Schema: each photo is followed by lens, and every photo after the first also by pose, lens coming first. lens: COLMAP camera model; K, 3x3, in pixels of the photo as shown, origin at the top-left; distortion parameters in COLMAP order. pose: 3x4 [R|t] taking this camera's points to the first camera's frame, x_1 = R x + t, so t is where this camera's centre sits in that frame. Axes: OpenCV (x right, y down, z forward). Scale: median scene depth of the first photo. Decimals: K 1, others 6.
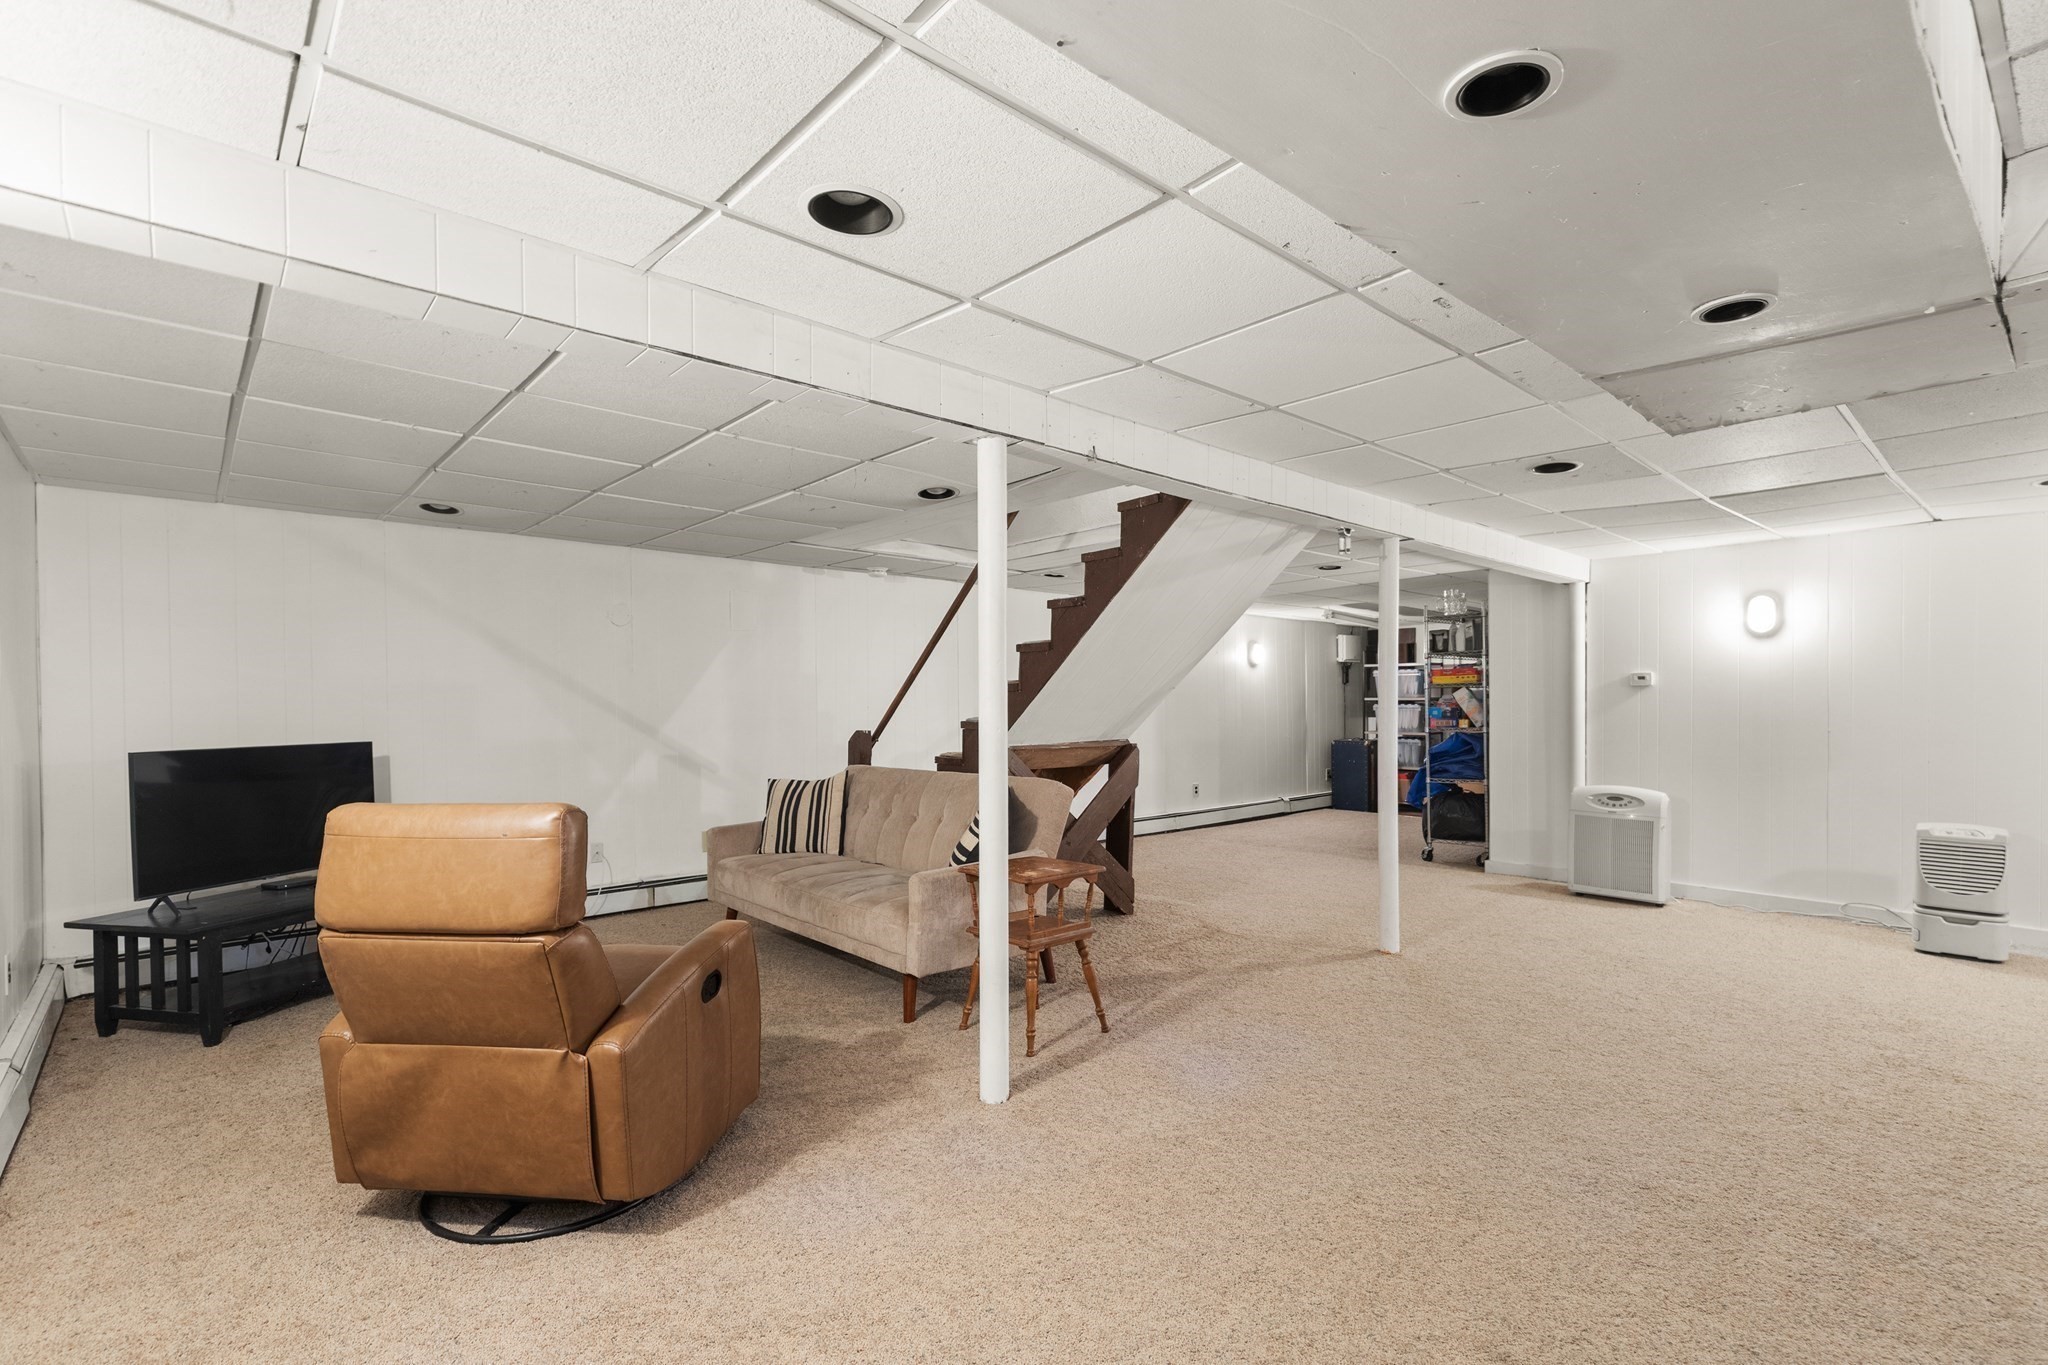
lens RADIAL K [[940.9, 0, 1027.1], [0, 940.9, 696.9], [0, 0, 1]] dist [0.002467, -0.000493]
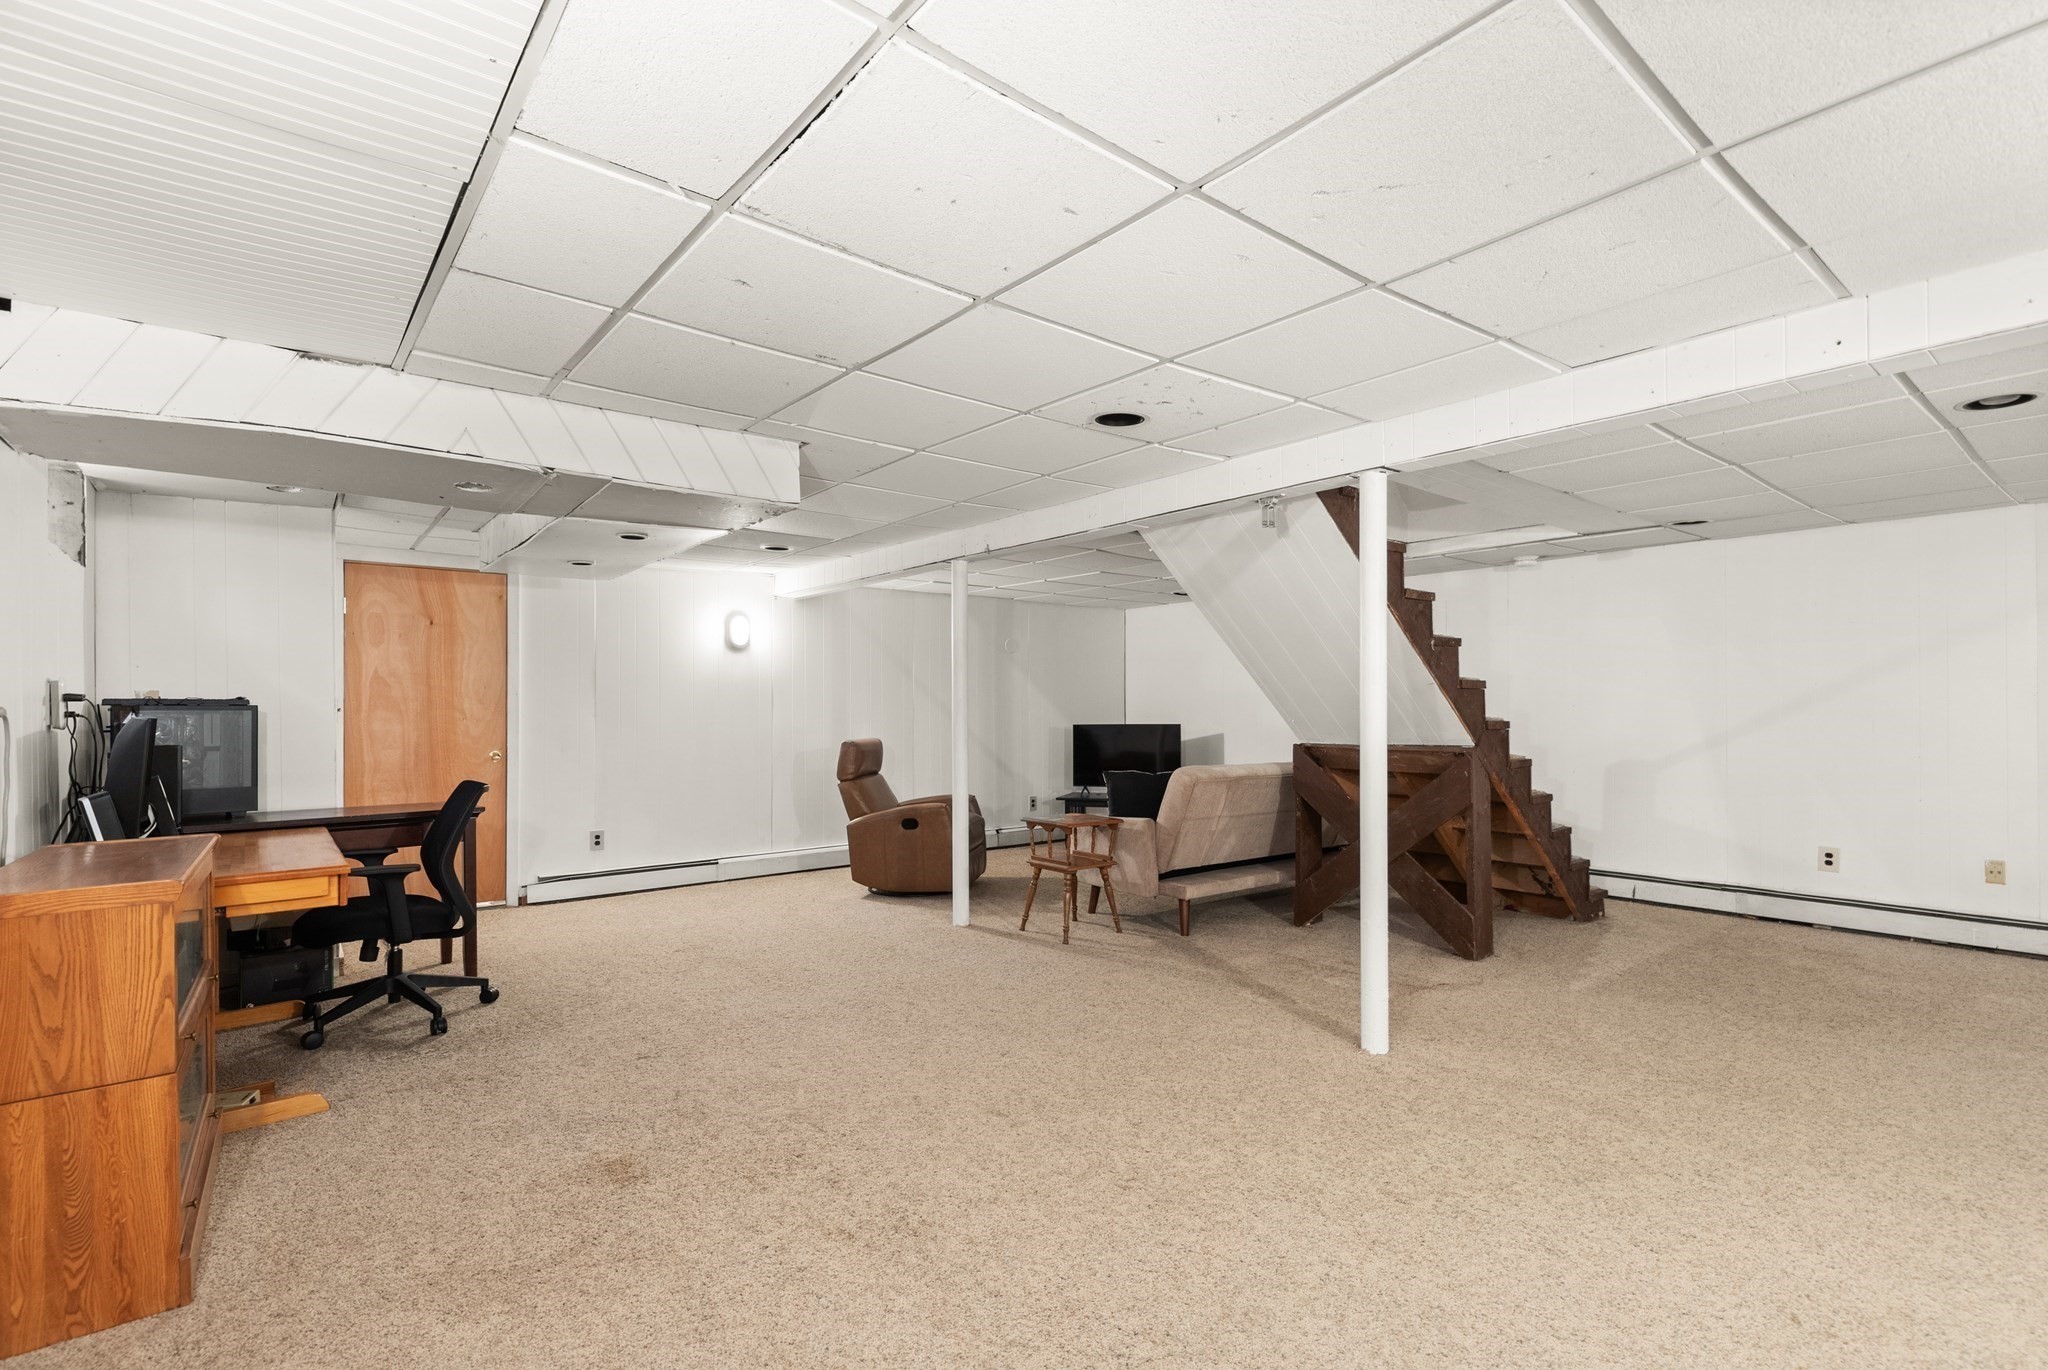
lens RADIAL K [[940.9, 0, 1026.7], [0, 940.9, 691.7], [0, 0, 1]] dist [0.002467, -0.000493]
pose [[-0.043696, -0.007943, -0.999013, 1.189956], [0.015215, 0.999847, -0.008615, -0.002819], [0.998929, -0.015577, -0.043568, 0.815248]]
